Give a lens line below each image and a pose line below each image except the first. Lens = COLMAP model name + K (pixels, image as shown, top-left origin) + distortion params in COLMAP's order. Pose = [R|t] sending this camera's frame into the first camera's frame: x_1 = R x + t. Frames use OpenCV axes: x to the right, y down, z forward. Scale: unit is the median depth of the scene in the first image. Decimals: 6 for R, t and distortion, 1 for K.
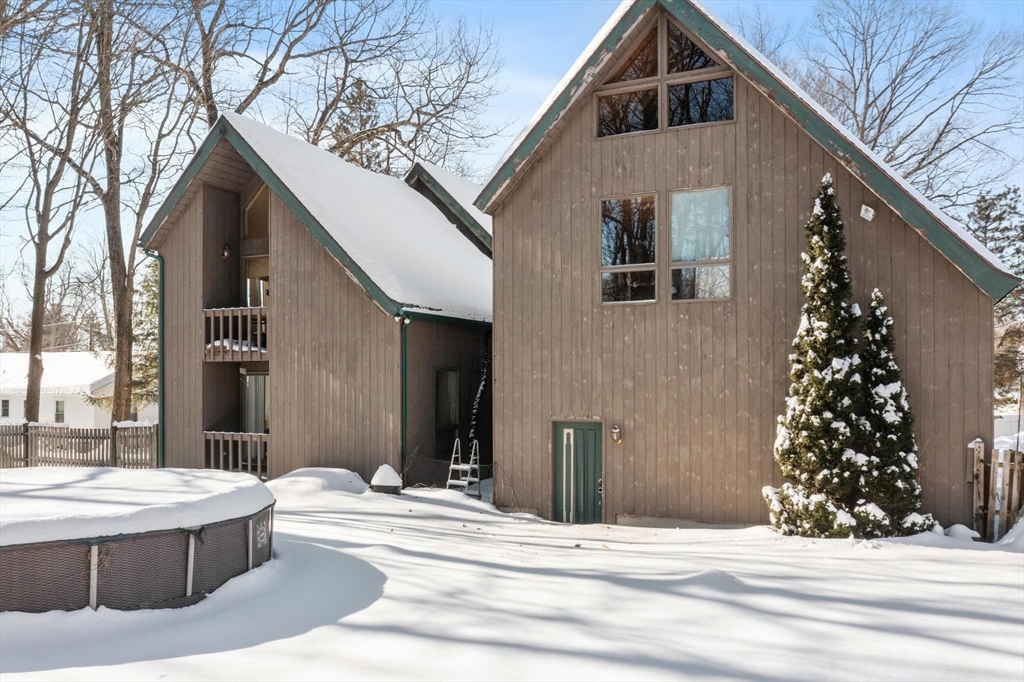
lens RADIAL K [[818.8, 0, 511.5], [0, 818.8, 351.3], [0, 0, 1]] dist [0.005027, -0.000255]
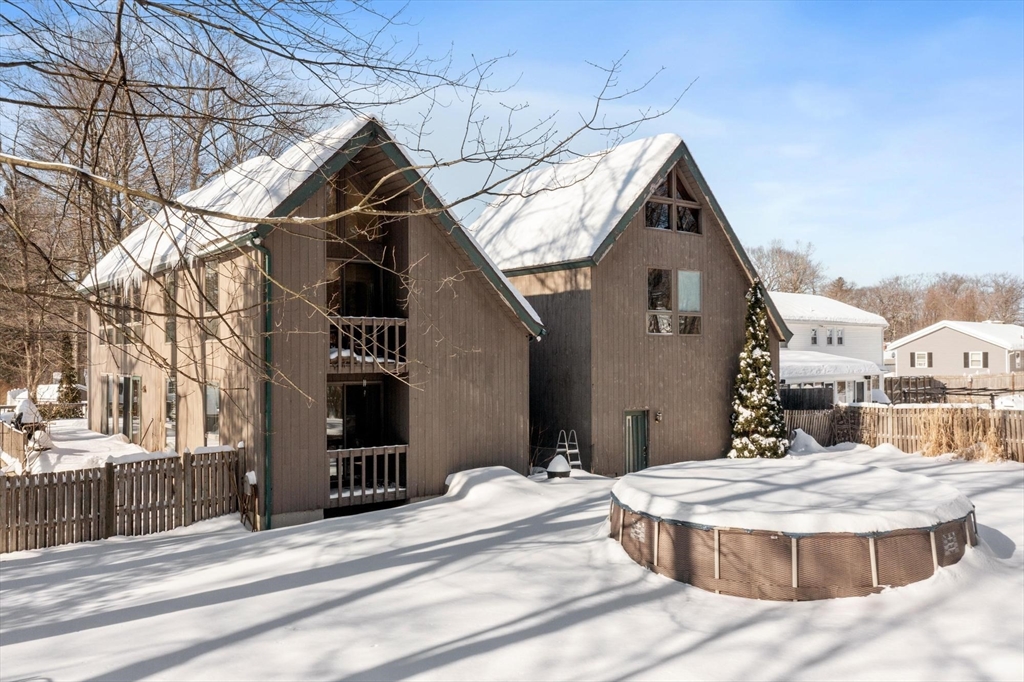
lens RADIAL K [[818.8, 0, 512.0], [0, 818.8, 335.6], [0, 0, 1]] dist [0.005027, -0.000255]
pose [[0.463656, 0.031552, 0.885453, -1.346783], [-0.007944, 0.999474, -0.031455, -0.003736], [-0.885980, 0.007550, 0.463663, 0.491198]]
